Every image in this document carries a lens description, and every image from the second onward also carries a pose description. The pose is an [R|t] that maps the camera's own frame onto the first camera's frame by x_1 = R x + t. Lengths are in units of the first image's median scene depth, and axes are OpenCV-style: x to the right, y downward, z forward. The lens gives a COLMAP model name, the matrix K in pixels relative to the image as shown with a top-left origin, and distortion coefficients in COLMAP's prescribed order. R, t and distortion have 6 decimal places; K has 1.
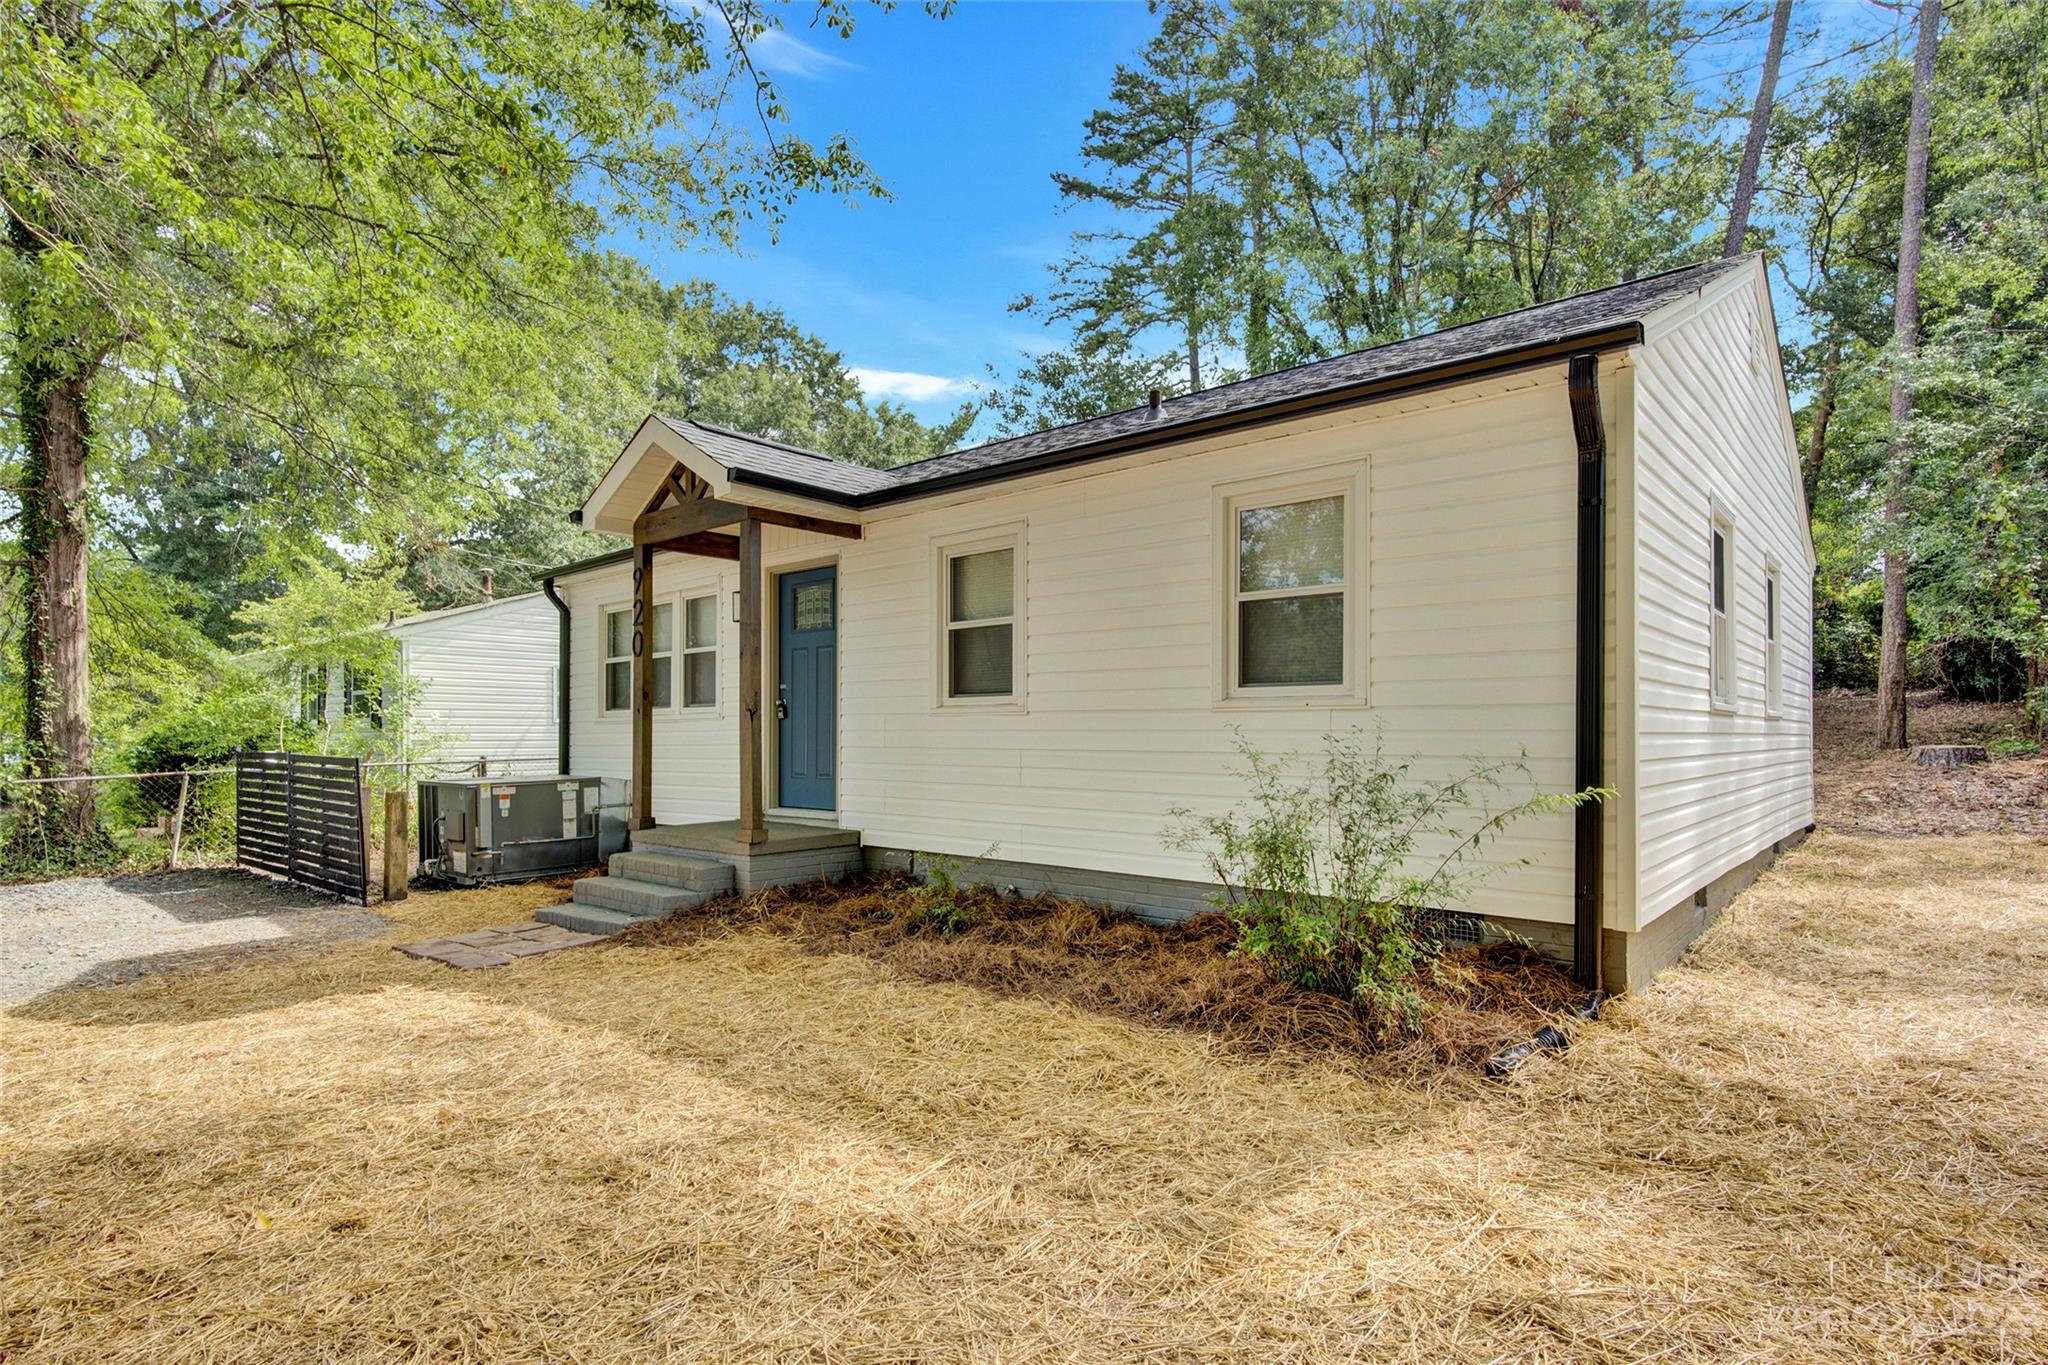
lens RADIAL K [[1045.7, 0, 1023.6], [0, 1045.7, 727.8], [0, 0, 1]] dist [0.001433, 0.000092]
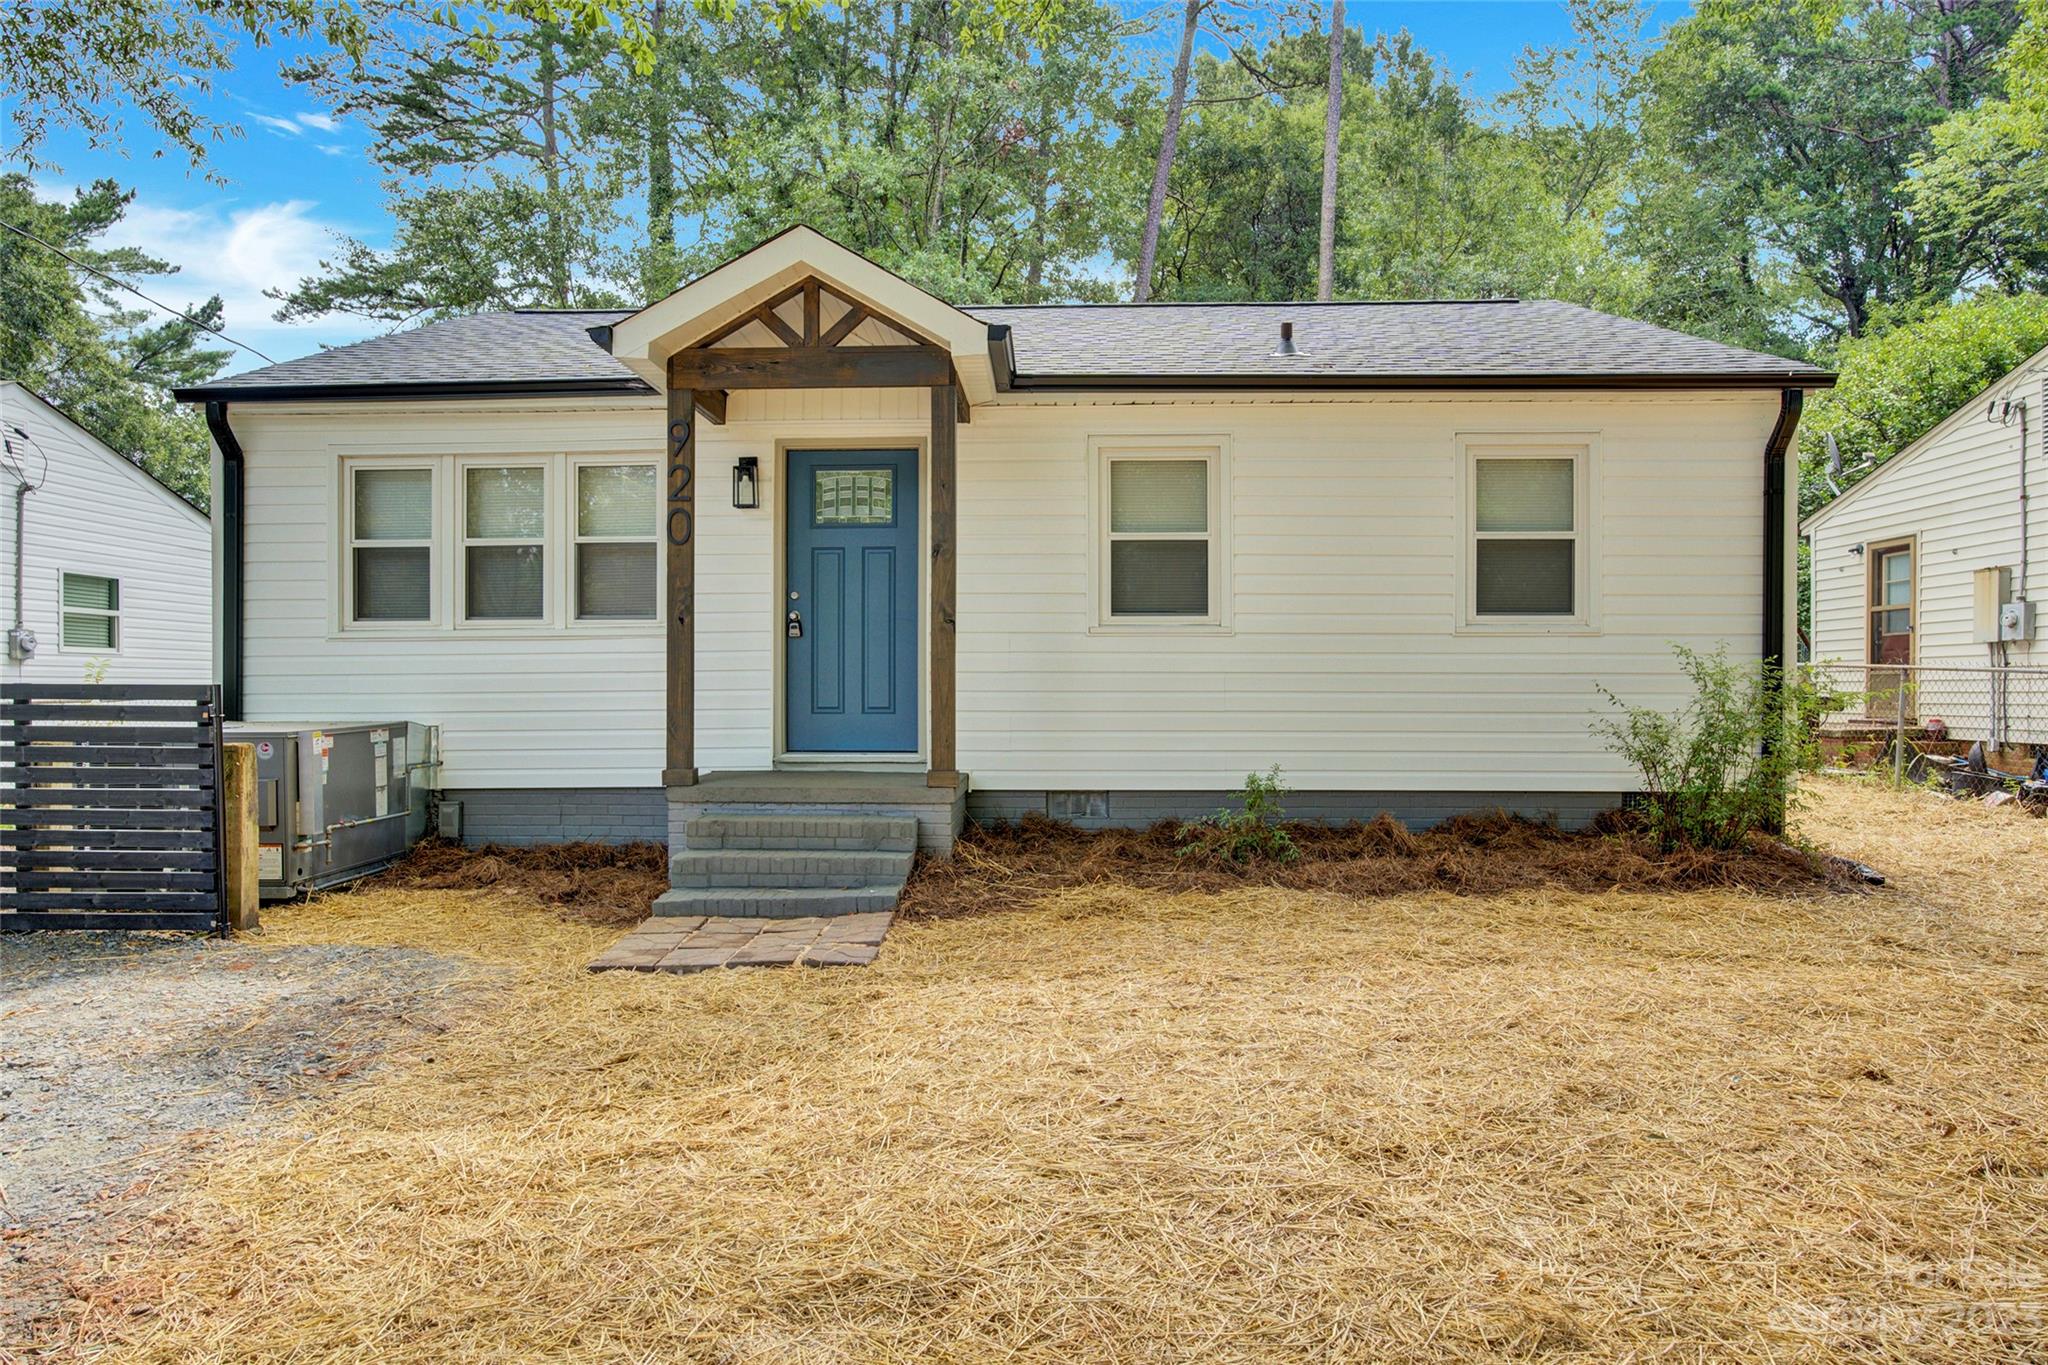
lens RADIAL K [[1254.6, 0, 1015.6], [0, 1254.6, 671.9], [0, 0, 1]] dist [-0.004238, 0.001432]
pose [[0.778031, 0.008647, 0.628166, -0.737497], [-0.003951, 0.999953, -0.008872, 0.026555], [-0.628213, 0.004421, 0.778029, 0.191180]]
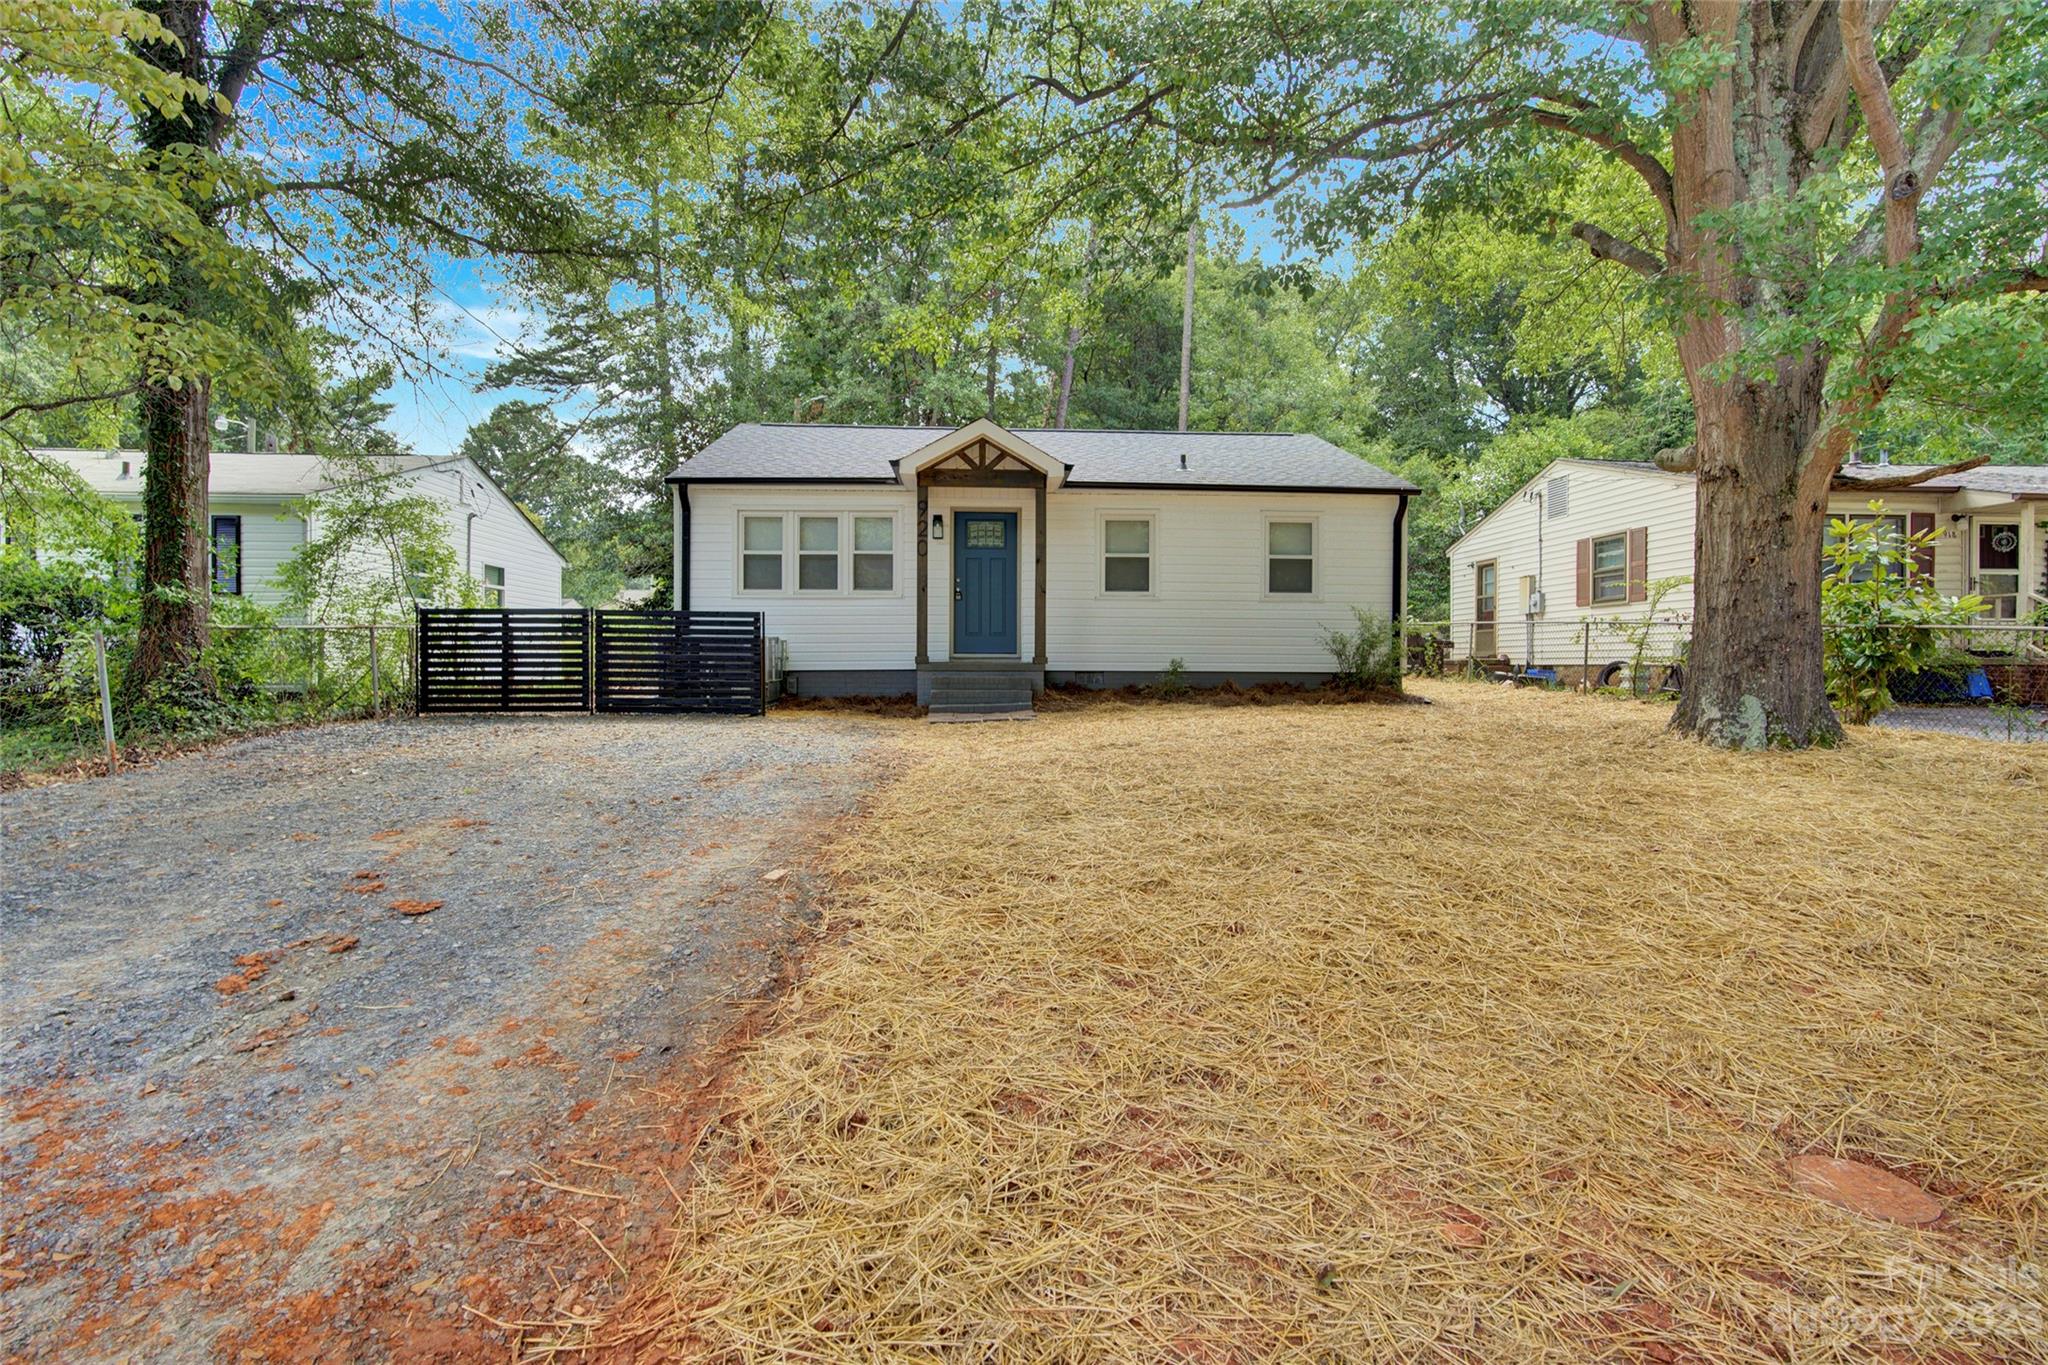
lens RADIAL K [[959.7, 0, 1018.1], [0, 959.7, 647.8], [0, 0, 1]] dist [-0.000311, 0.000204]
pose [[0.720141, 0.015108, 0.693664, -1.300356], [-0.010147, 0.999885, -0.011243, 0.089416], [-0.693754, 0.001058, 0.720211, -0.163936]]
